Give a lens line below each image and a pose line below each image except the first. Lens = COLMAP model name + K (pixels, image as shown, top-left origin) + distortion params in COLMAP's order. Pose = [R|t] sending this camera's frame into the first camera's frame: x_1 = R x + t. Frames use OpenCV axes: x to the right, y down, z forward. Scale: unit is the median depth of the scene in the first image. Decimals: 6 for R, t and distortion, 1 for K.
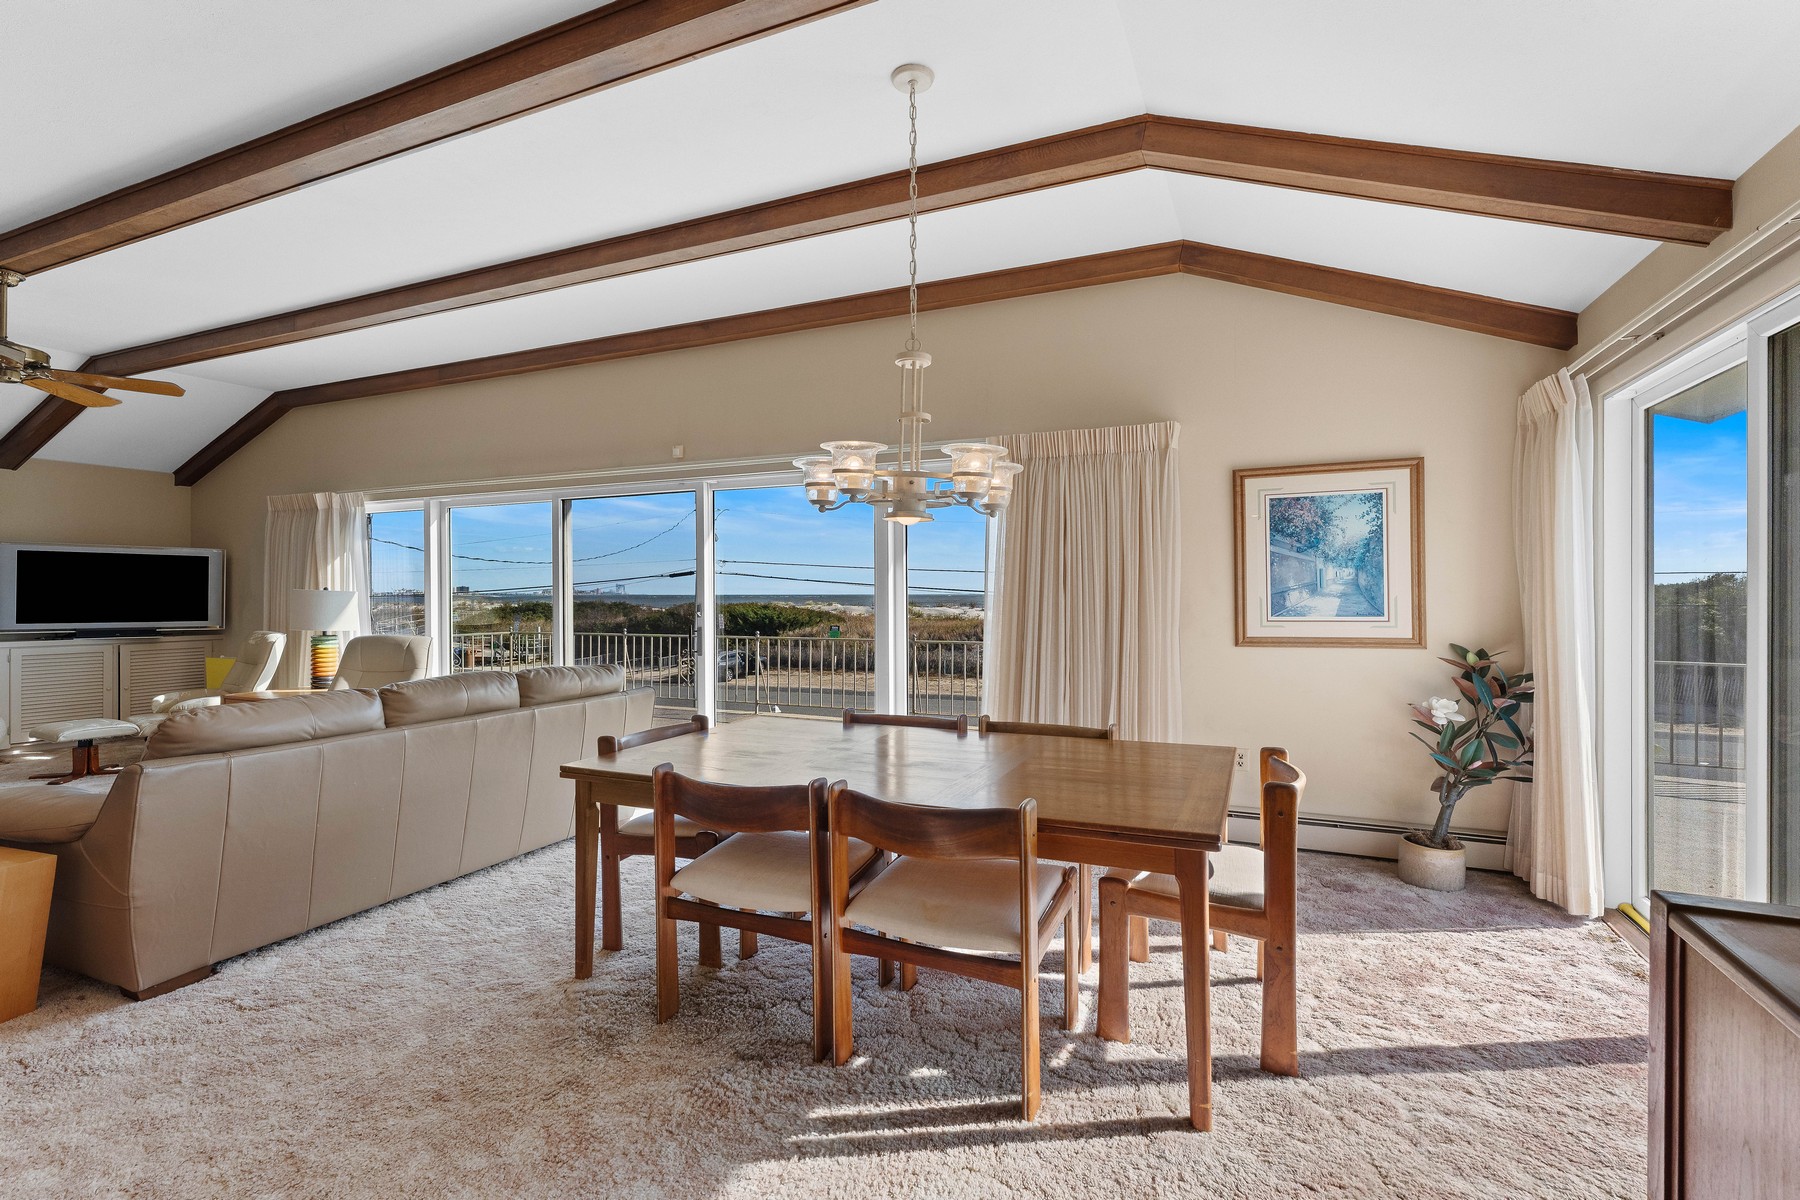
lens RADIAL K [[827.4, 0, 895.7], [0, 827.4, 594.2], [0, 0, 1]] dist [-0.000765, -0.000248]
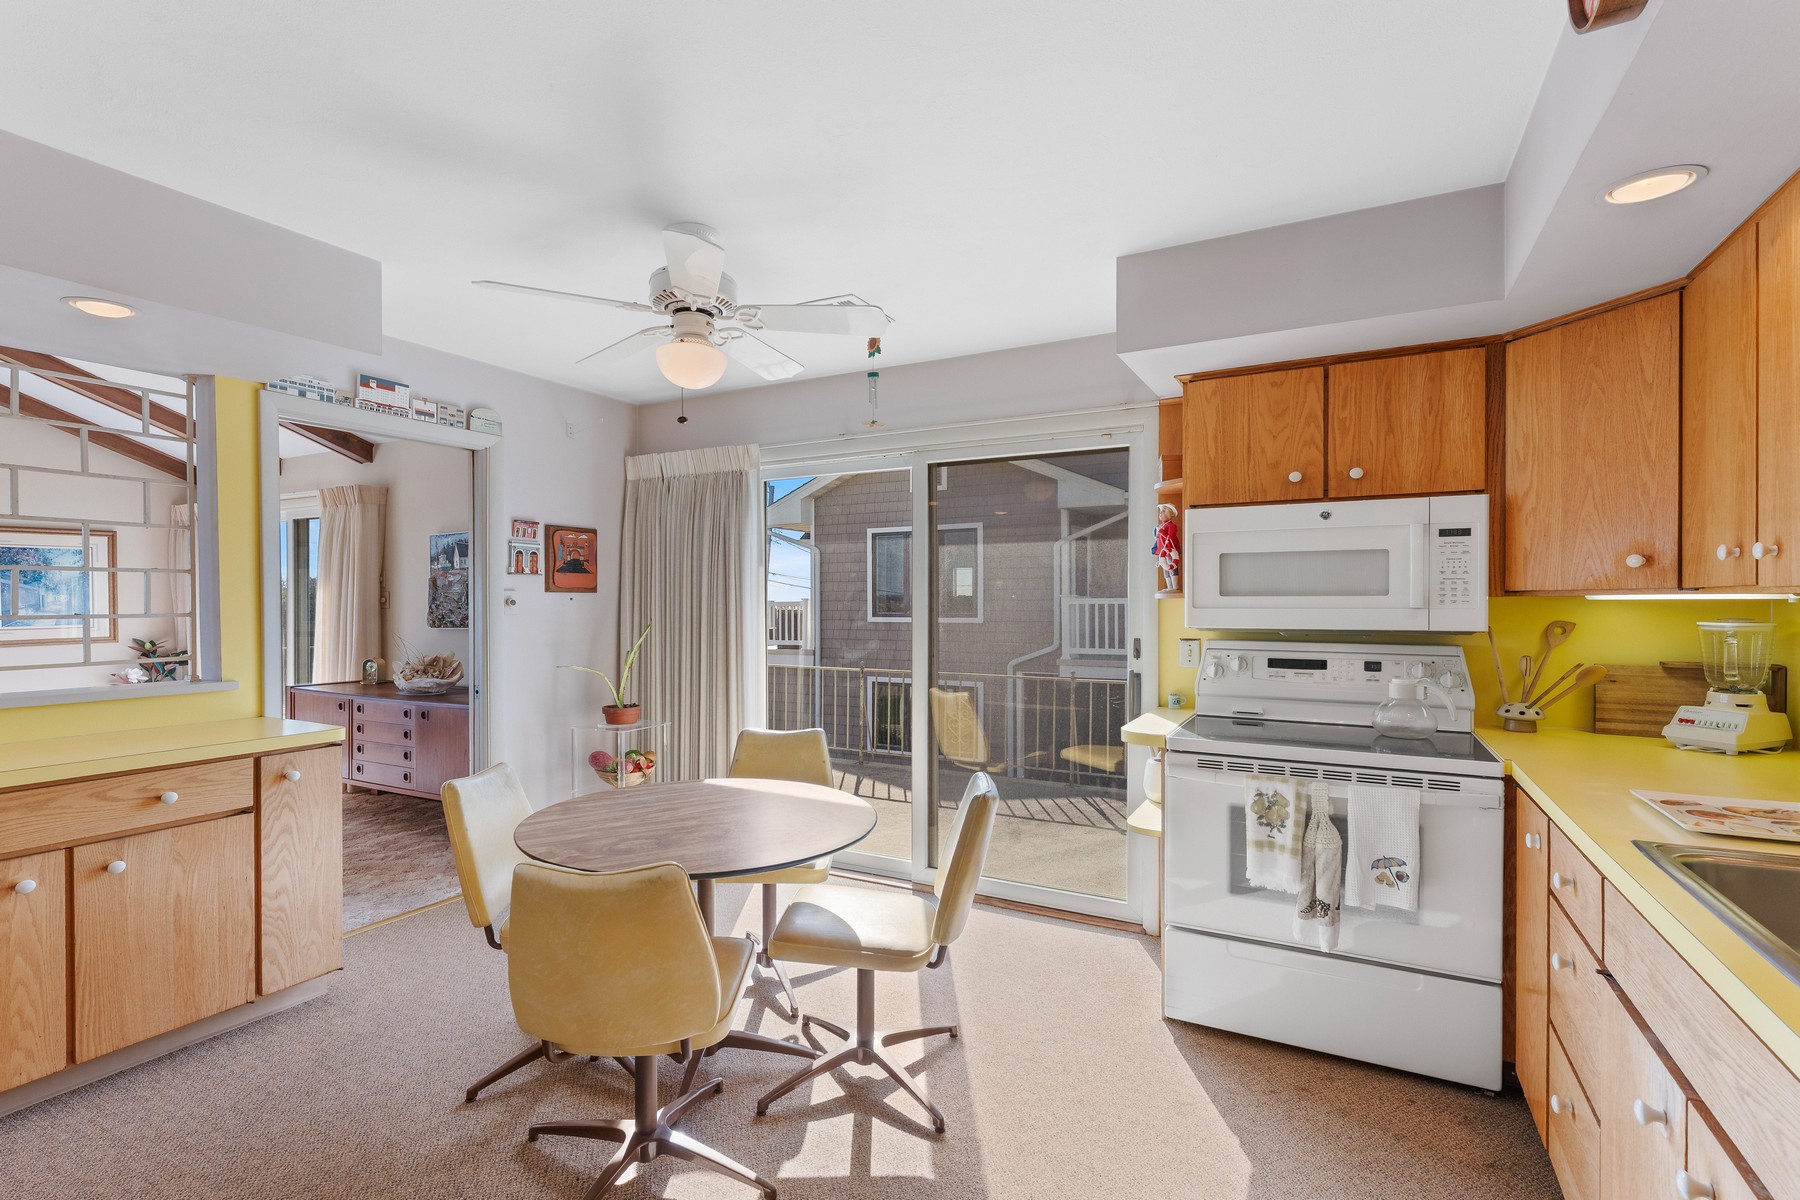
lens RADIAL K [[838.0, 0, 881.3], [0, 838.0, 602.9], [0, 0, 1]] dist [-0.000344, 0.000072]
pose [[0.075745, -0.003528, 0.997121, -0.939342], [0.005160, 0.999982, 0.003146, -0.012717], [-0.997114, 0.004907, 0.075762, -0.691630]]
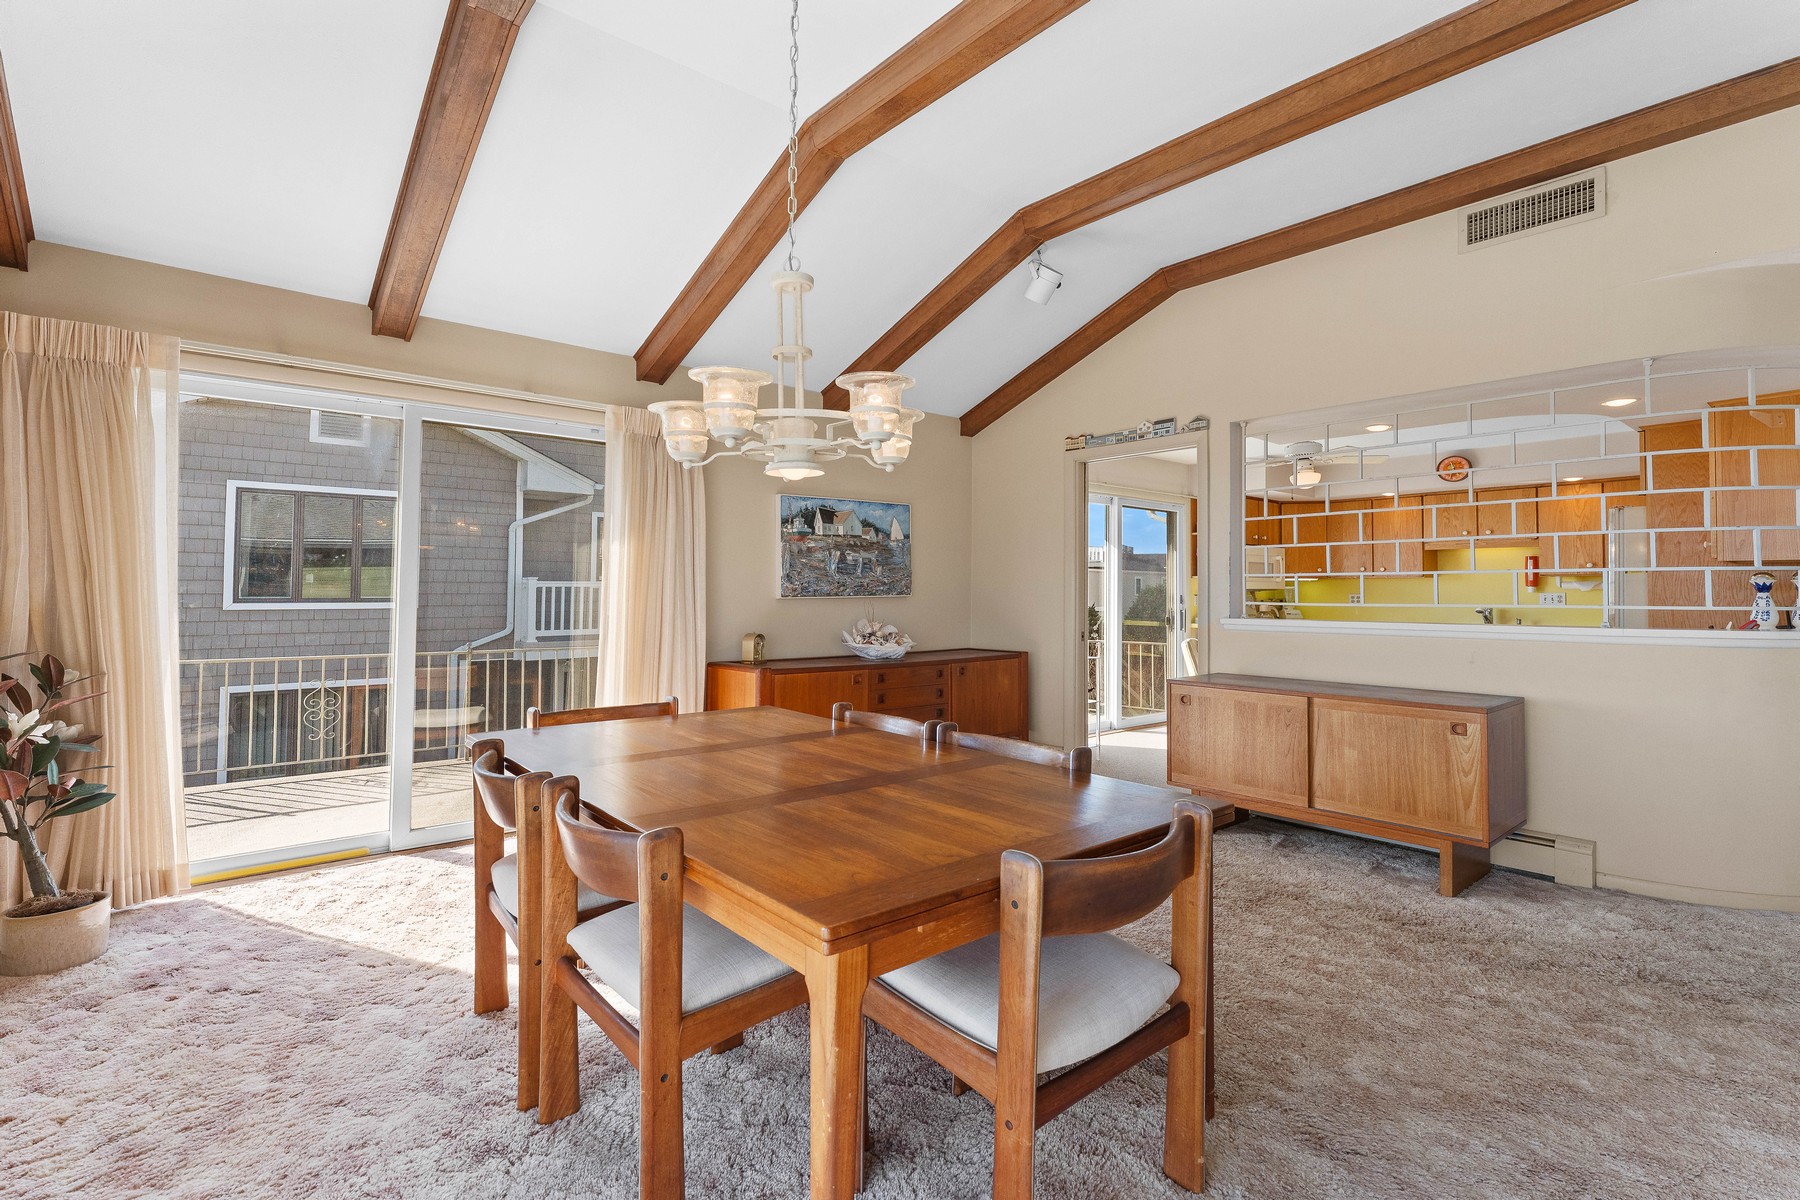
lens RADIAL K [[837.1, 0, 906.3], [0, 837.1, 567.5], [0, 0, 1]] dist [-0.001446, -0.000014]
pose [[-0.907981, 0.010069, 0.418891, -0.302692], [-0.001005, 0.999656, -0.026205, 0.015867], [-0.419011, -0.024215, -0.907658, 1.173481]]
